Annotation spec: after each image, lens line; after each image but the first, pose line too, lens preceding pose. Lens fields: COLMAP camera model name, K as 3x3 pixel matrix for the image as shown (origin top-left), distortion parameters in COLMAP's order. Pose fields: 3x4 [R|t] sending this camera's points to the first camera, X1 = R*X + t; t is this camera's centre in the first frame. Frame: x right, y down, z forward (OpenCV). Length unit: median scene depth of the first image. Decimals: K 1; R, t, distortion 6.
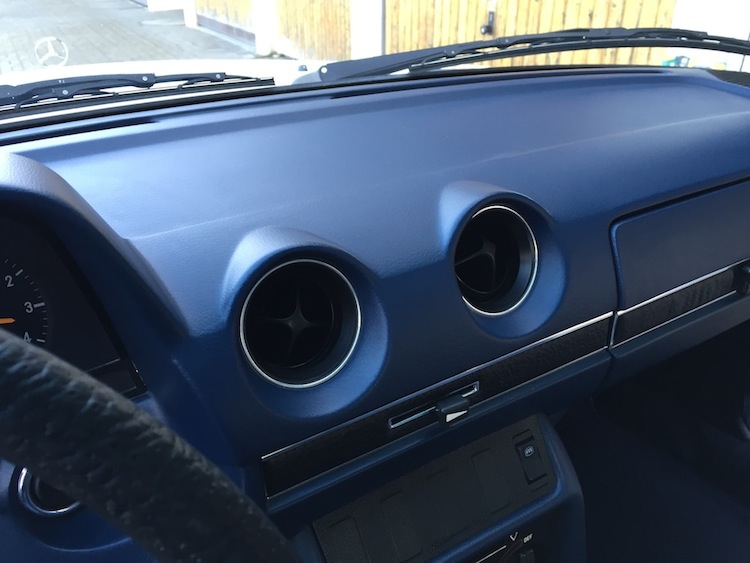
lens RADIAL K [[625.3, 0, 374.1], [0, 625.3, 279.3], [0, 0, 1]] dist [0.073715, -0.068387]
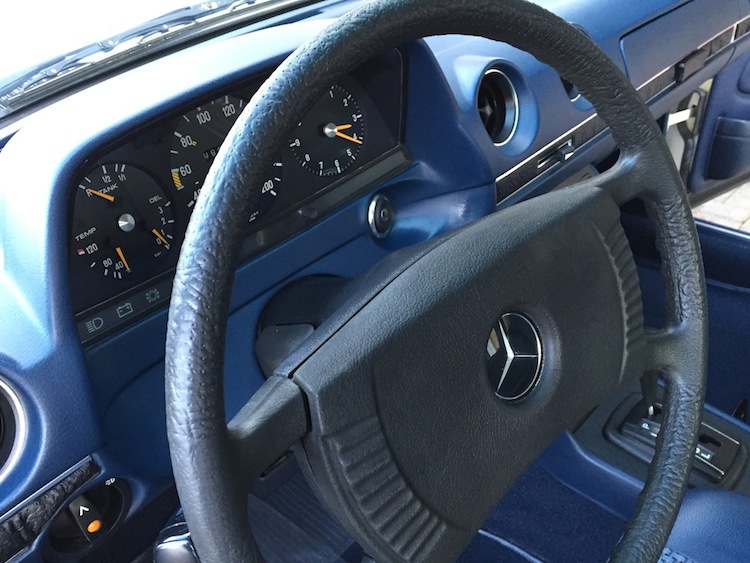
lens RADIAL K [[625.3, 0, 372.7], [0, 625.3, 284.8], [0, 0, 1]] dist [0.073715, -0.068387]
pose [[0.962272, -0.194001, 0.190775, -0.661377], [0.168304, 0.975324, 0.142889, 0.182962], [-0.213788, -0.105390, 0.971178, -0.532546]]
